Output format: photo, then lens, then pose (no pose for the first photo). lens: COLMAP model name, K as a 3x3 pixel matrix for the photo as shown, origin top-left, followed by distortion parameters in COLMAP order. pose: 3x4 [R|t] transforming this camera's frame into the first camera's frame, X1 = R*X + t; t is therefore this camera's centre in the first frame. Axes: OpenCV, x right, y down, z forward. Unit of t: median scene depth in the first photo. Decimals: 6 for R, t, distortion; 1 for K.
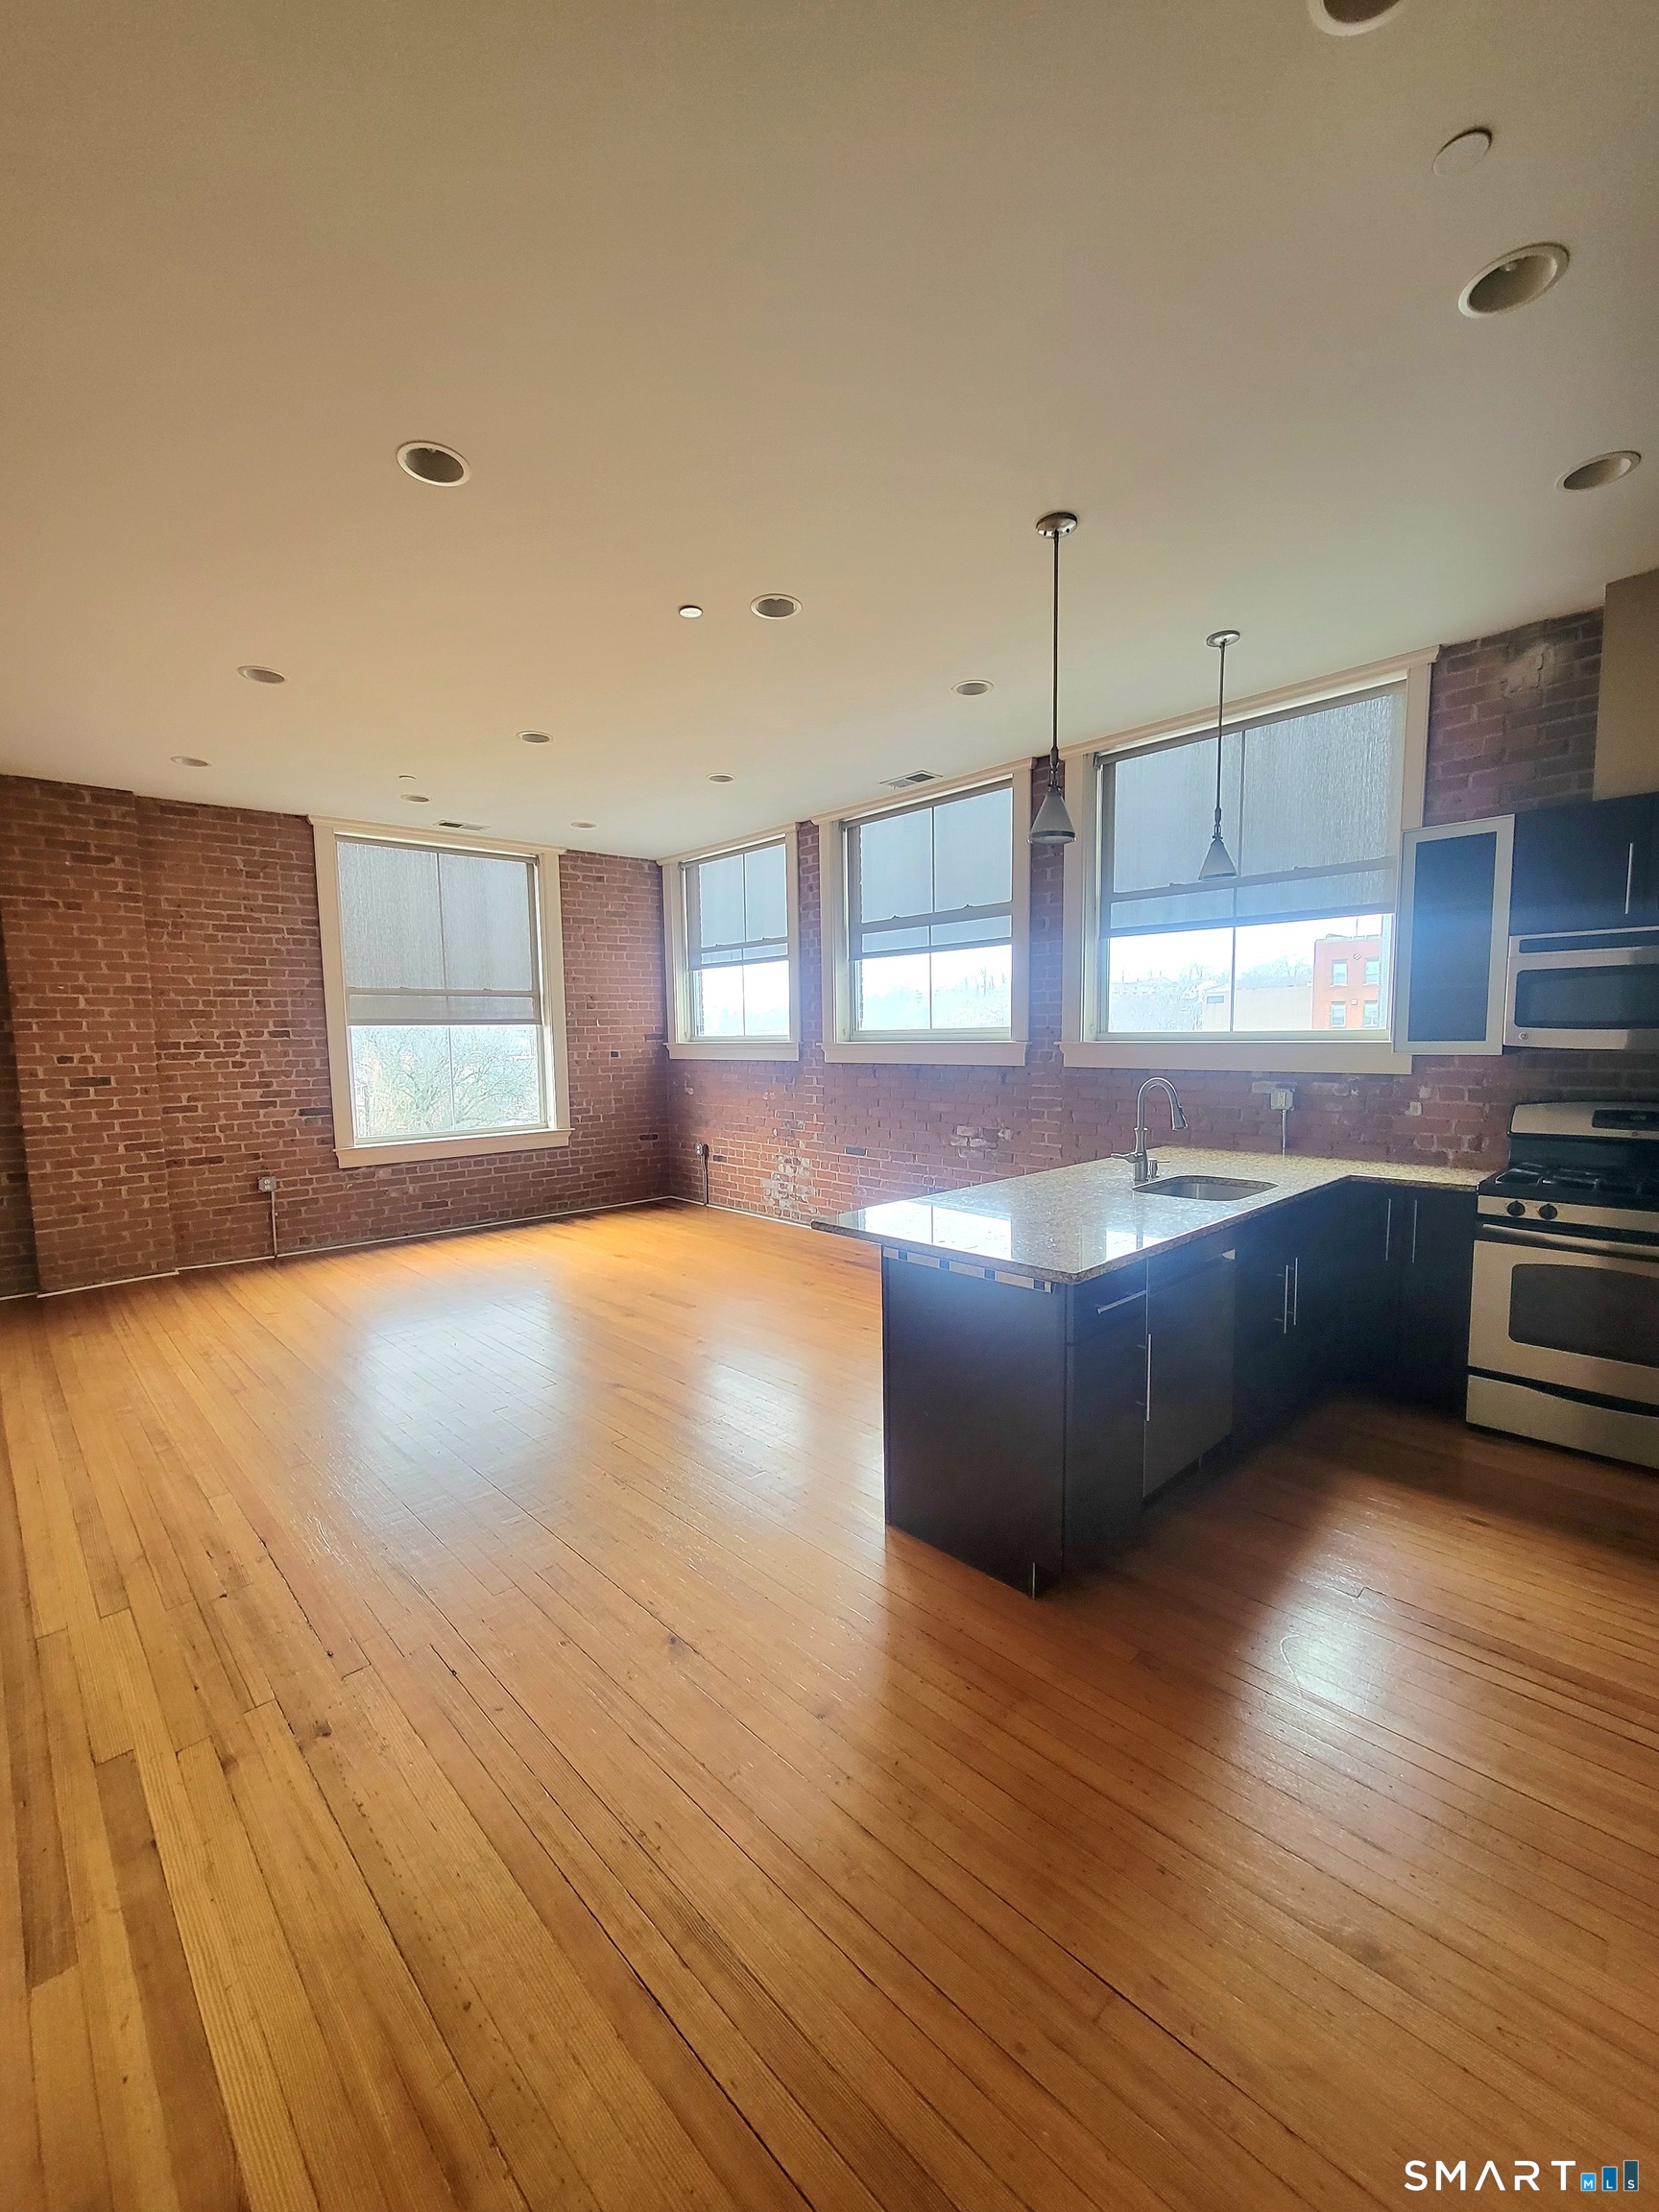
lens RADIAL K [[896.3, 0, 829.4], [0, 896.3, 1117.6], [0, 0, 1]] dist [-0.001599, -0.000068]
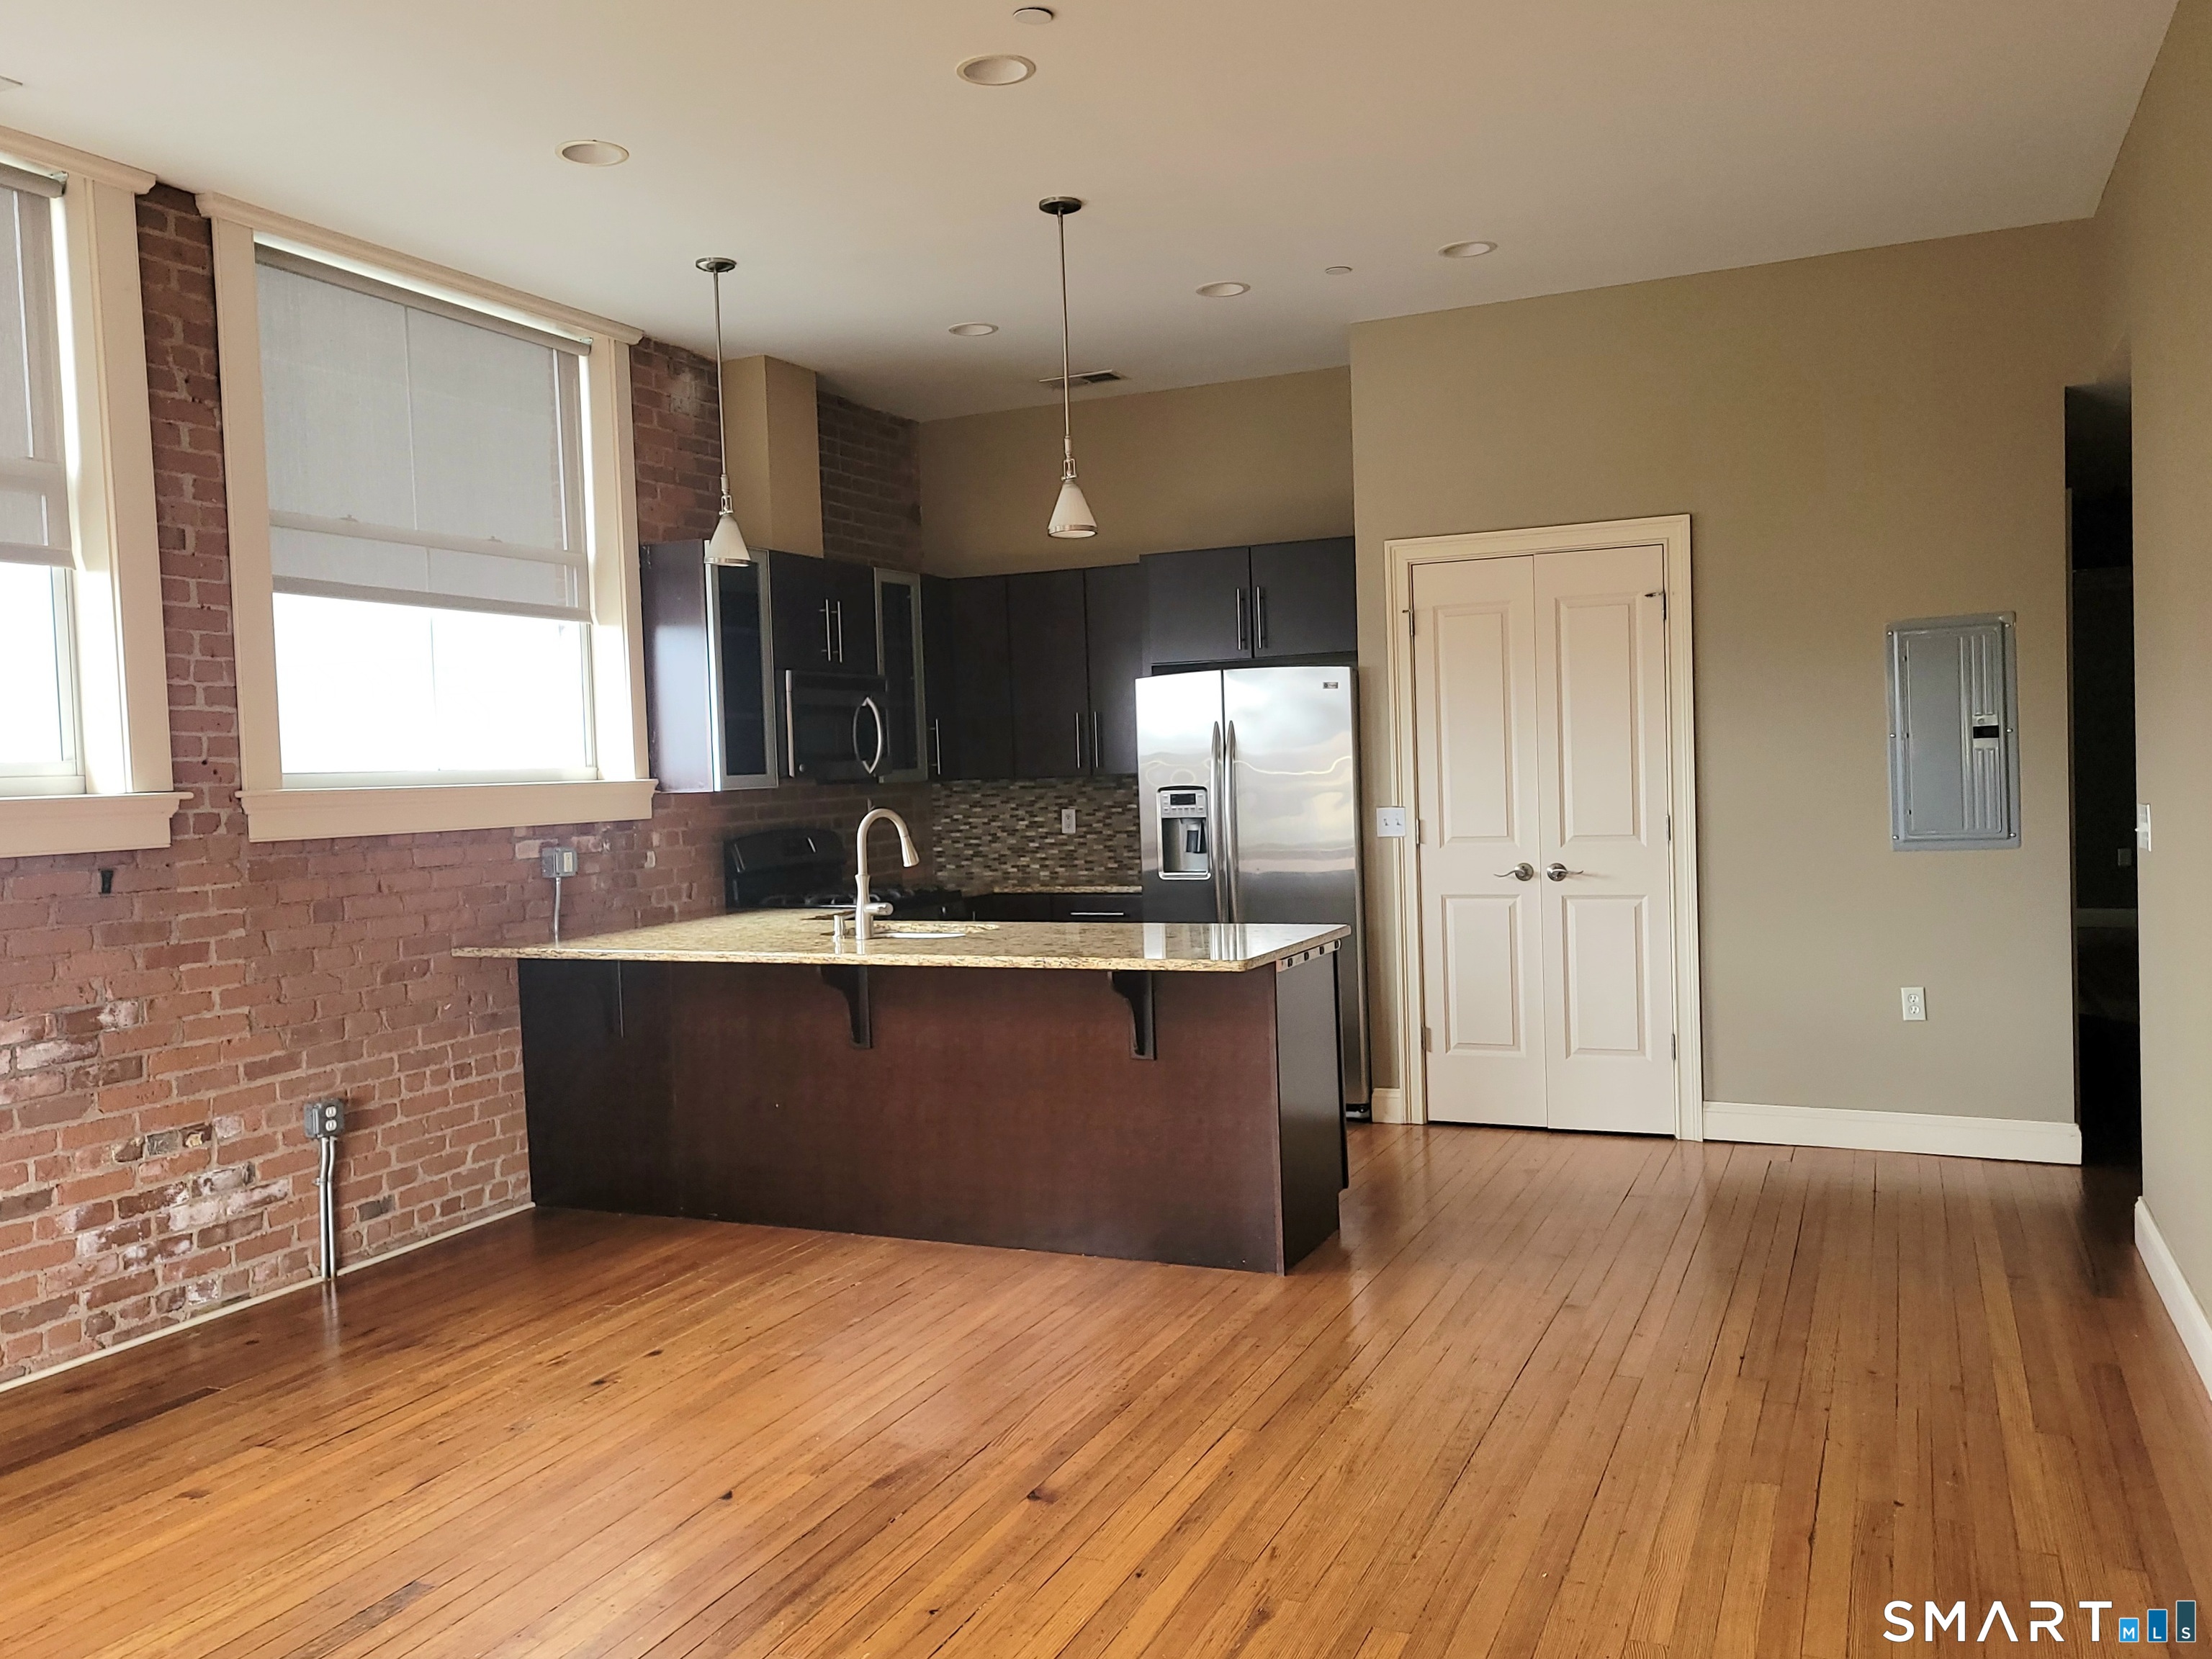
lens RADIAL K [[1750.3, 0, 1104.9], [0, 1750.3, 821.1], [0, 0, 1]] dist [0.065575, -0.057641]
pose [[-0.366044, -0.003136, 0.930592, -0.703835], [0.125741, 0.990657, 0.052798, -0.053654], [-0.922063, 0.136340, -0.362230, 0.812533]]
